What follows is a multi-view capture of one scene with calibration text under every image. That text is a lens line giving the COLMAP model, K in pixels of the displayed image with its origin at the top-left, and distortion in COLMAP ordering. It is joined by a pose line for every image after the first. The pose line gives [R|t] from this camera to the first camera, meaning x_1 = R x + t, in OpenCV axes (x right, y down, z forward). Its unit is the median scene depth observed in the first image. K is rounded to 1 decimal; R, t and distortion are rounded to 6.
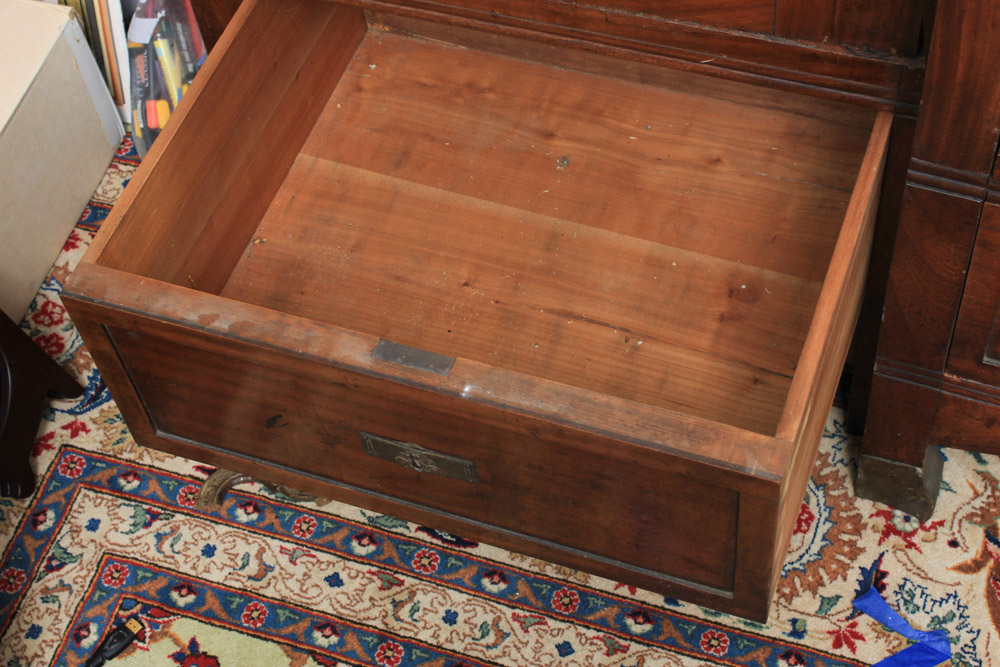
lens RADIAL K [[1647.6, 0, 501.3], [0, 1647.6, 335.1], [0, 0, 1]] dist [0.000101, 0.000000]
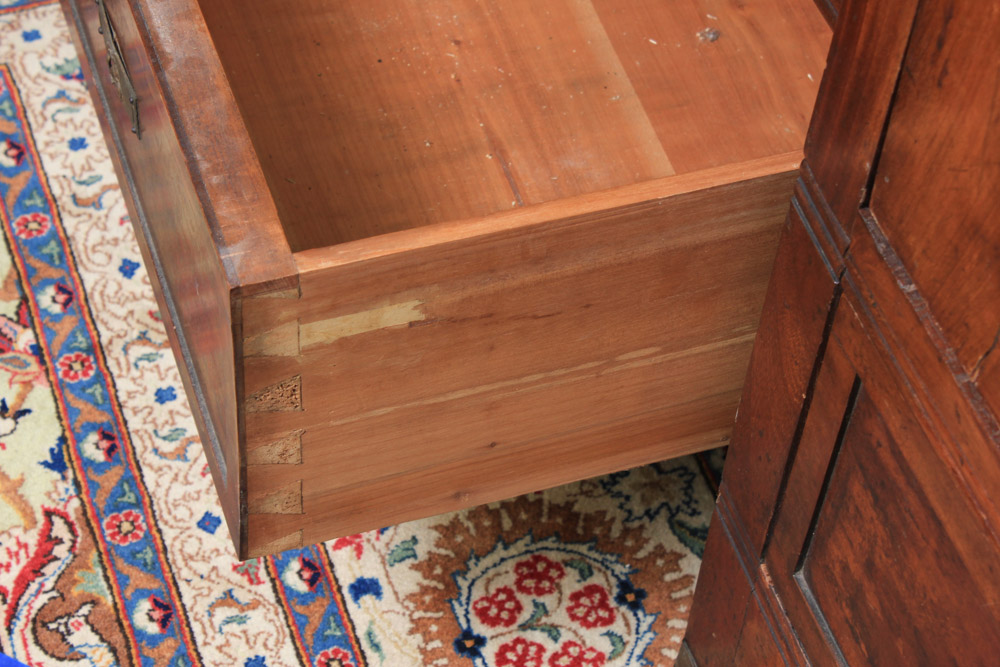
lens RADIAL K [[2360.7, 0, 499.0], [0, 2360.7, 333.8], [0, 0, 1]] dist [0.086451, 0.000000]
pose [[0.618247, 0.668173, -0.413903, 0.477527], [-0.699593, 0.707832, 0.097688, -0.052097], [0.358246, 0.229168, 0.905064, 0.109219]]
